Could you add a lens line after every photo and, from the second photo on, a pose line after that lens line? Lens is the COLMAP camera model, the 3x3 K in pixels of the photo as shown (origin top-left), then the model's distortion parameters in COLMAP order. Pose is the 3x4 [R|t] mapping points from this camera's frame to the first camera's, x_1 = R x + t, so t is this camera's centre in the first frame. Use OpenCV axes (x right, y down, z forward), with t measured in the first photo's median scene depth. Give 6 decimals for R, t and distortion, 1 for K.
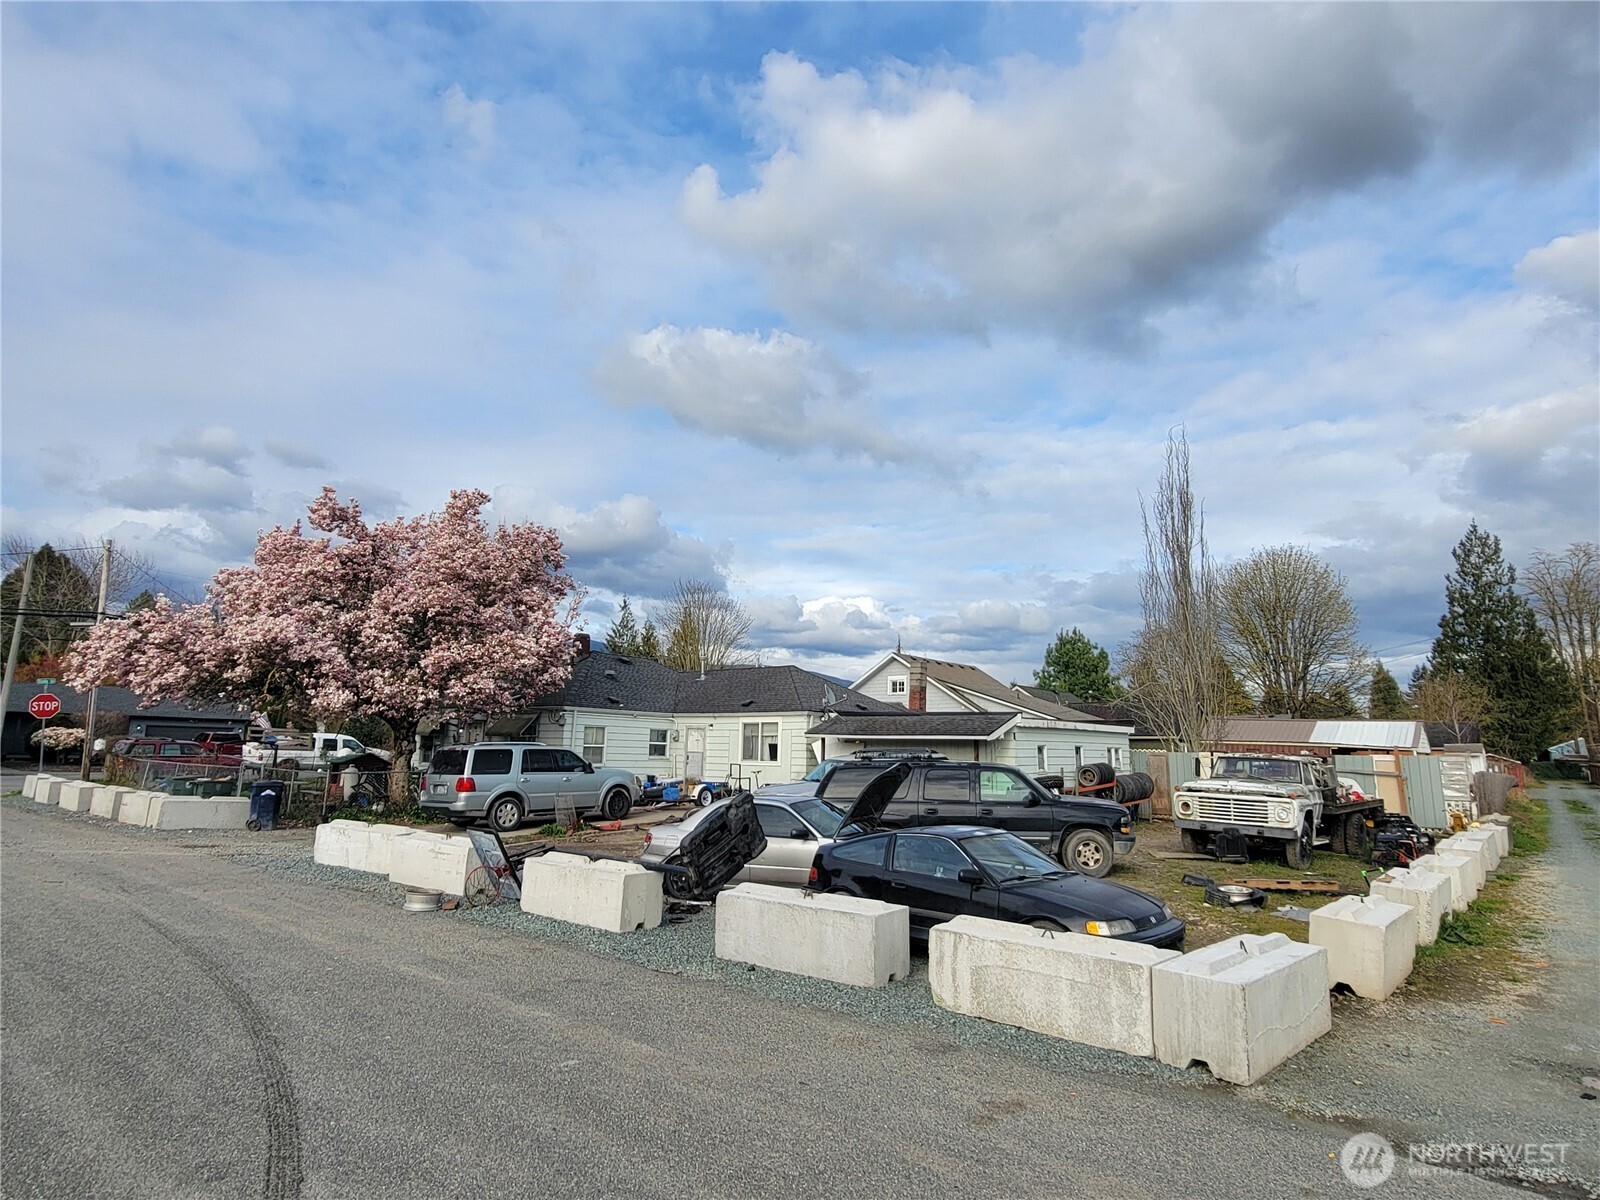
lens RADIAL K [[907.3, 0, 803.6], [0, 907.3, 579.3], [0, 0, 1]] dist [-0.005972, -0.000674]
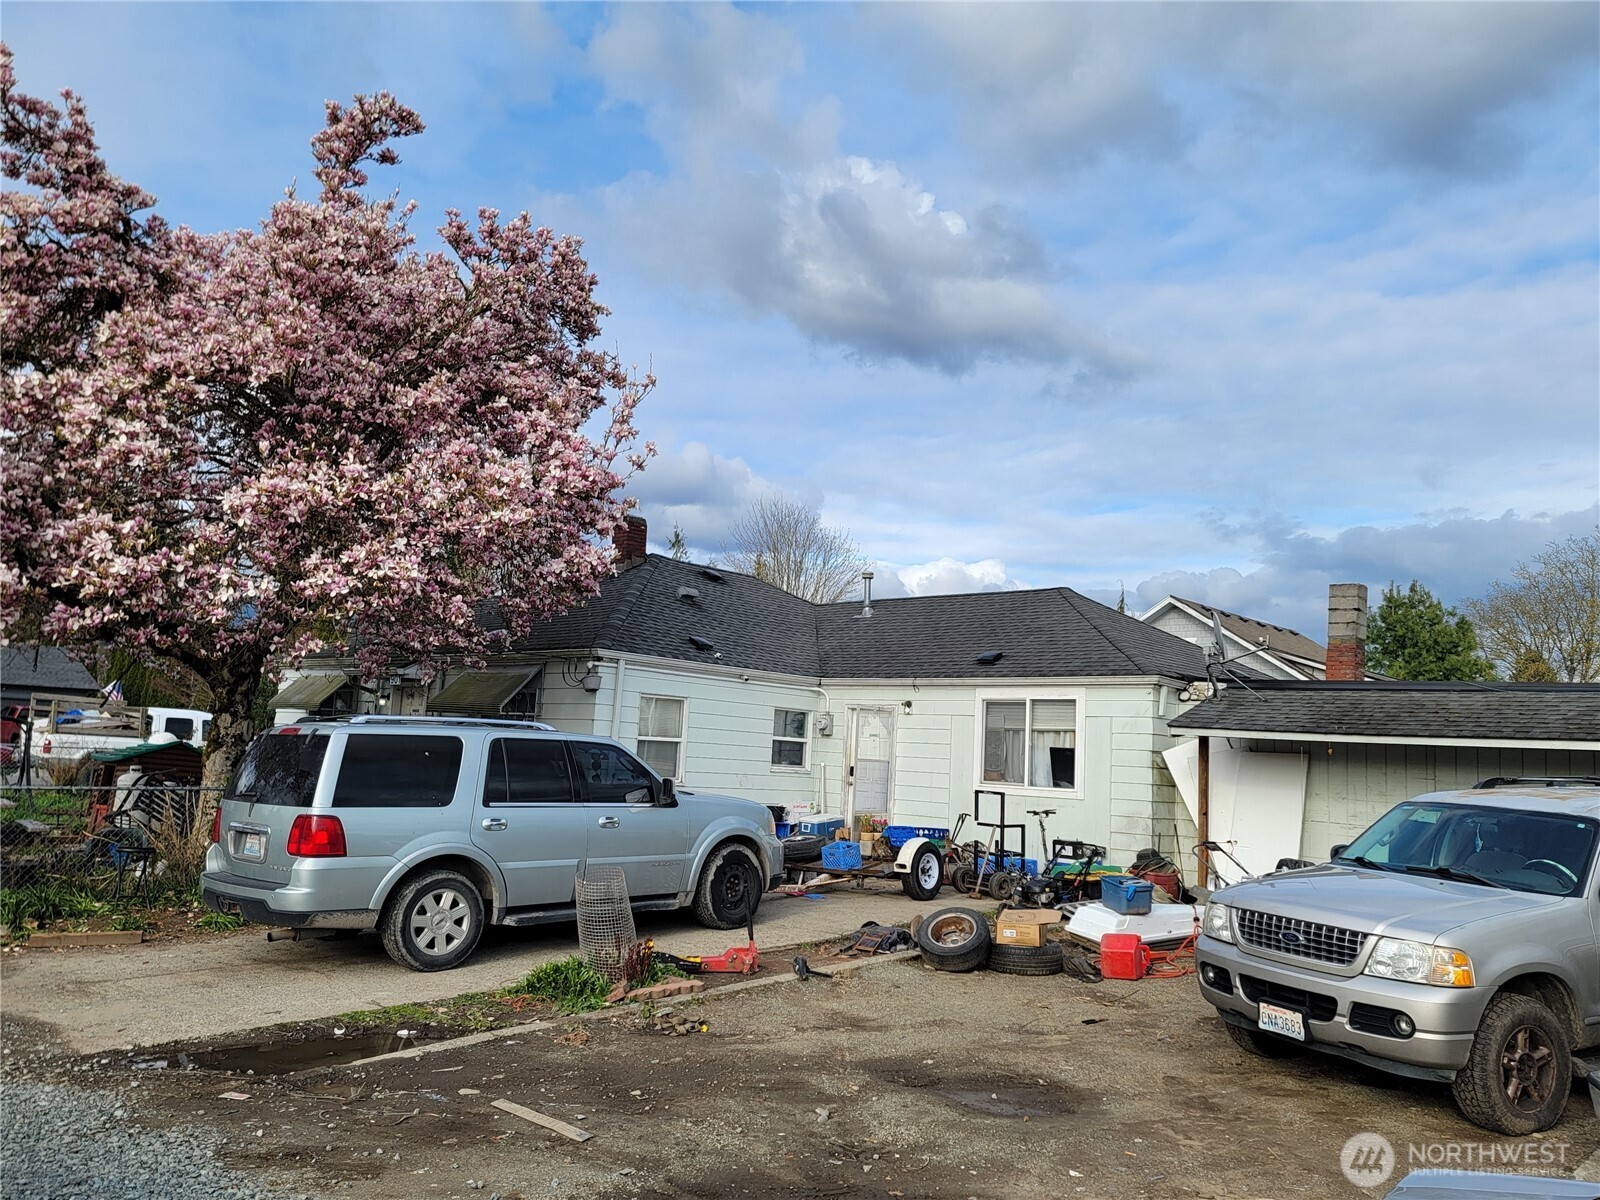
lens RADIAL K [[1192.8, 0, 804.3], [0, 1192.8, 603.3], [0, 0, 1]] dist [0.095133, -0.081476]
pose [[0.996814, 0.024349, -0.075948, -0.138715], [-0.020088, 0.998208, 0.056376, 0.096822], [0.077185, -0.054671, 0.995517, 0.496441]]
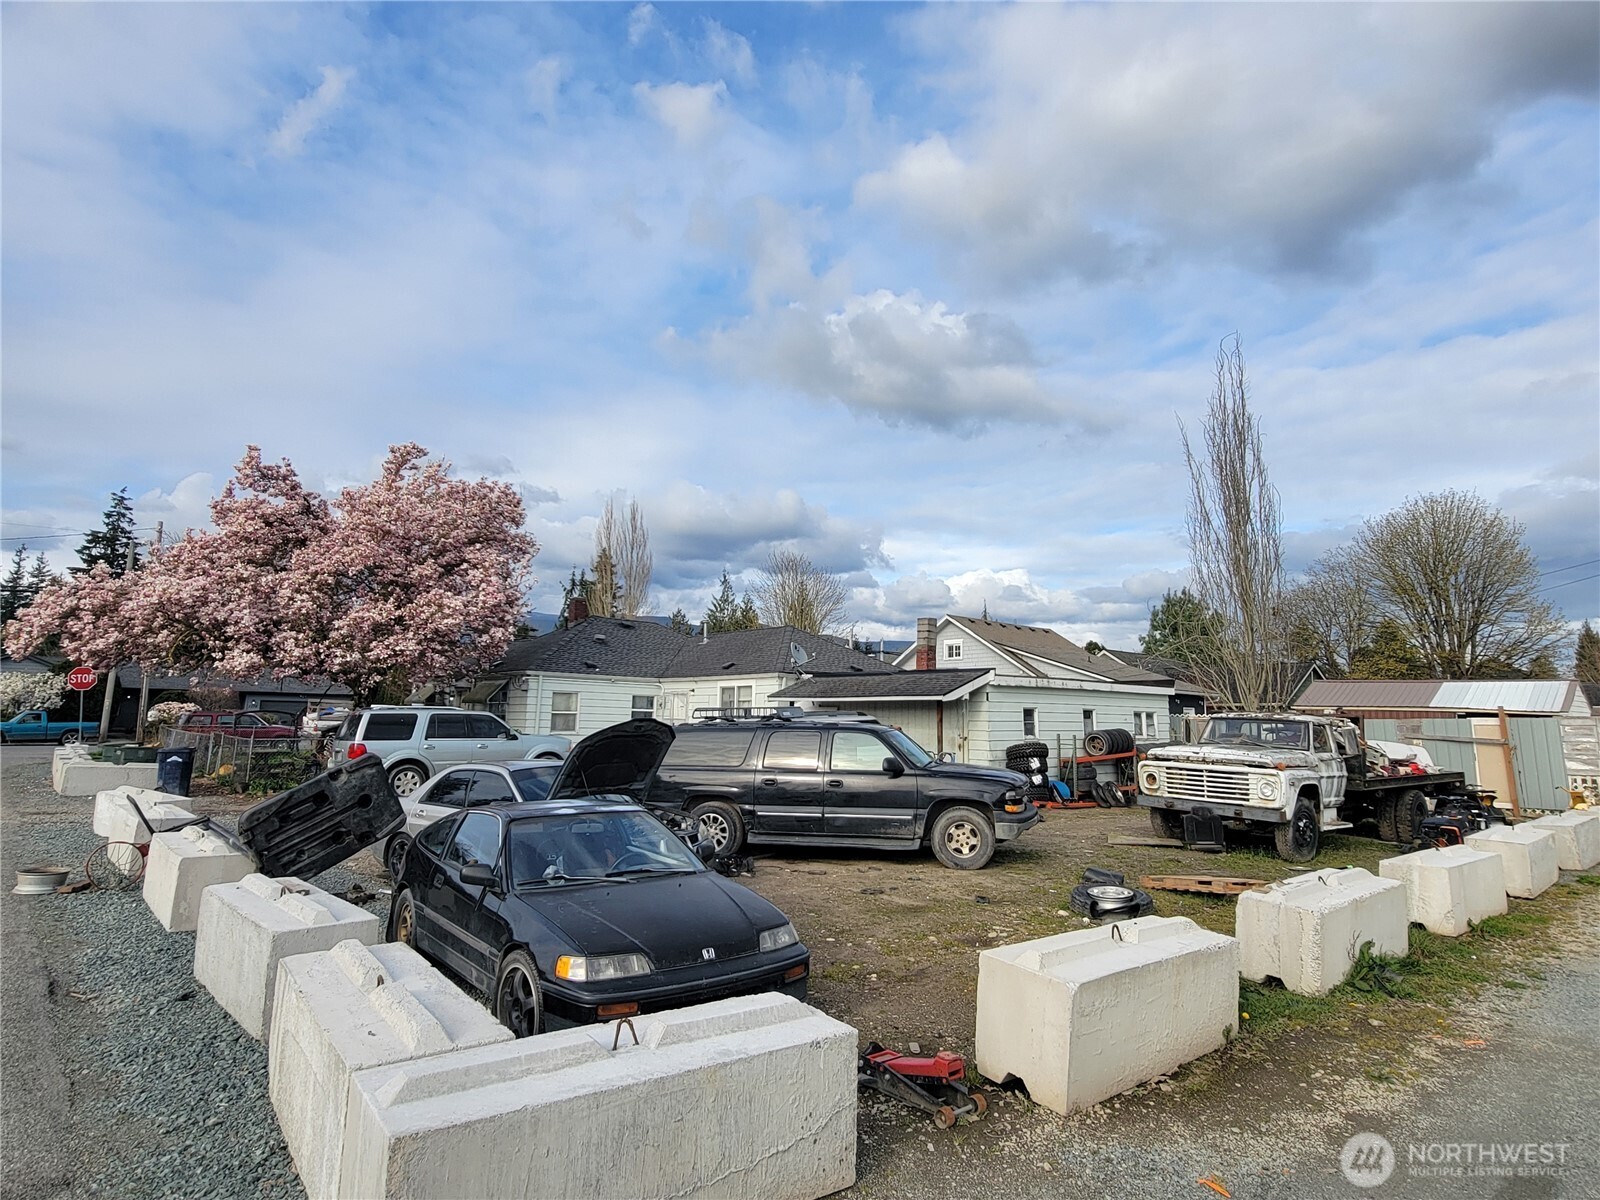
lens RADIAL K [[891.2, 0, 806.0], [0, 891.2, 569.3], [0, 0, 1]] dist [-0.009167, 0.002180]
pose [[0.986559, -0.031363, -0.160365, 0.205987], [0.033457, 0.999386, 0.010373, 0.040019], [0.159942, -0.015599, 0.987003, 0.152036]]
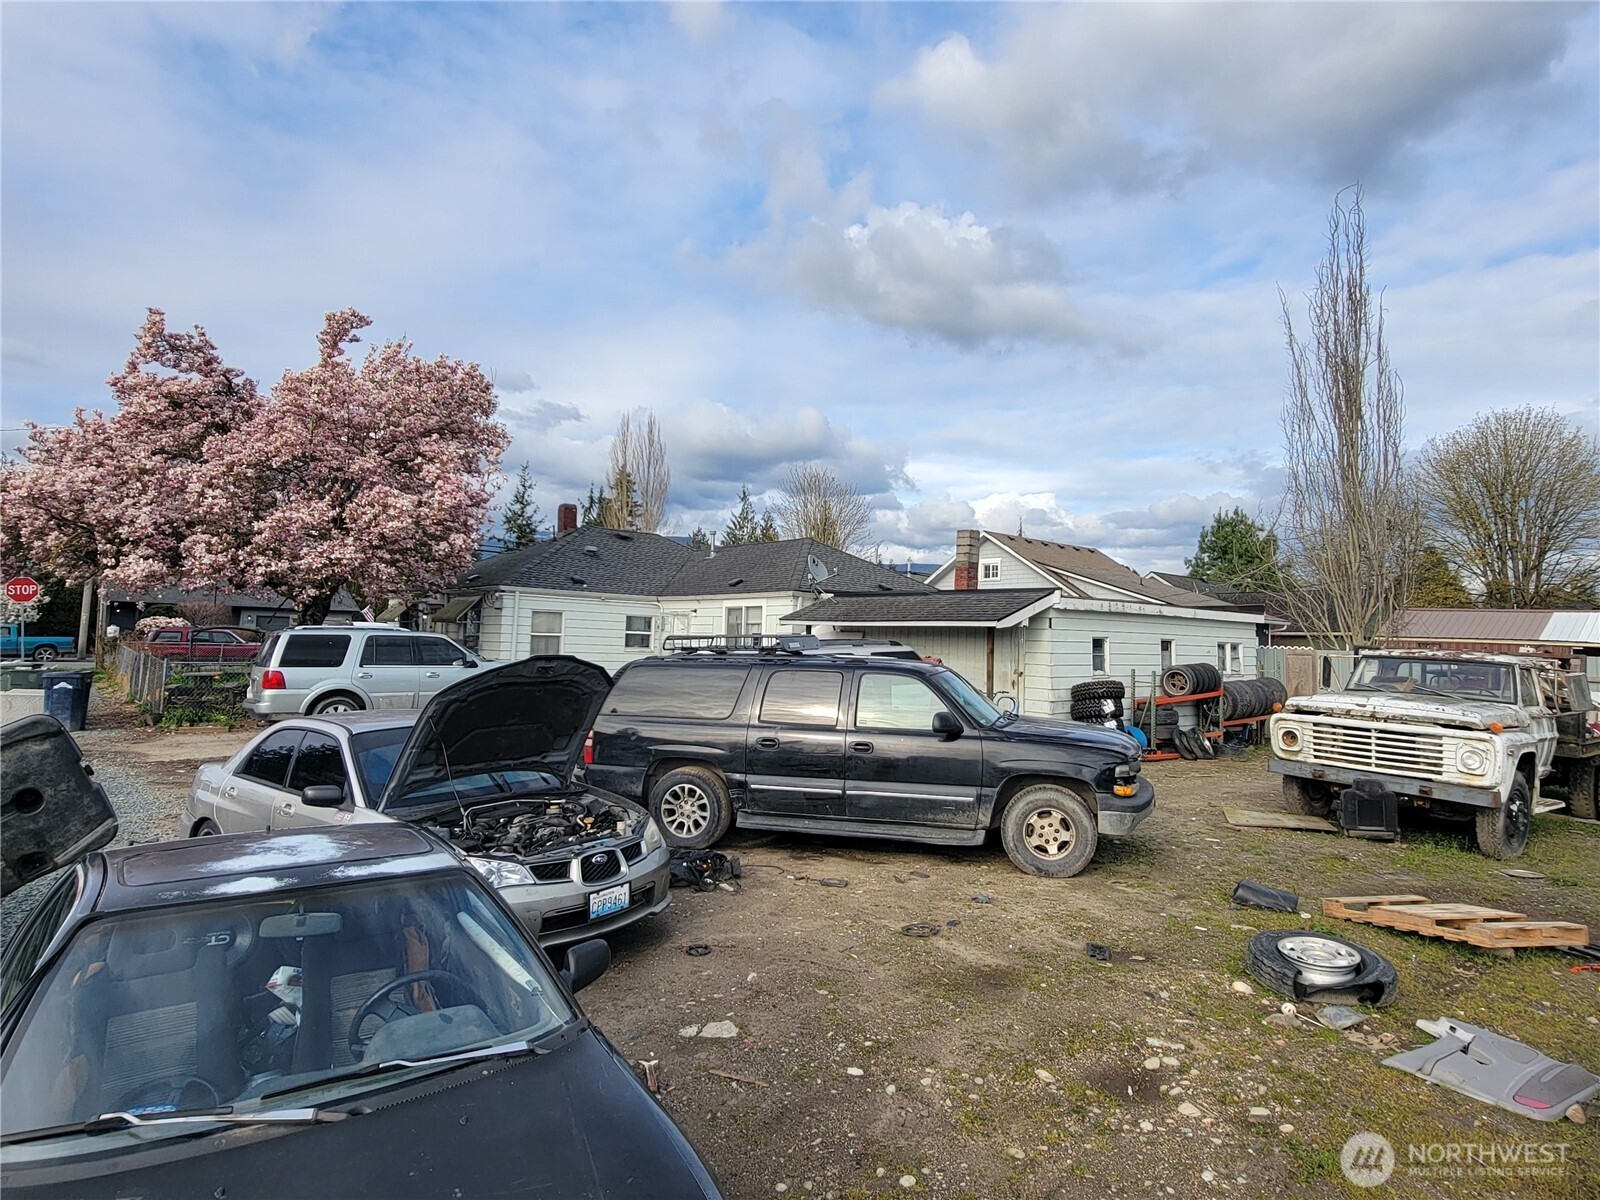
lens RADIAL K [[891.2, 0, 806.0], [0, 891.2, 569.3], [0, 0, 1]] dist [-0.009167, 0.002180]
pose [[0.982200, -0.006312, -0.187731, 0.181079], [0.024906, 0.994987, 0.096852, 0.064239], [0.186178, -0.099804, 0.977434, 0.318309]]
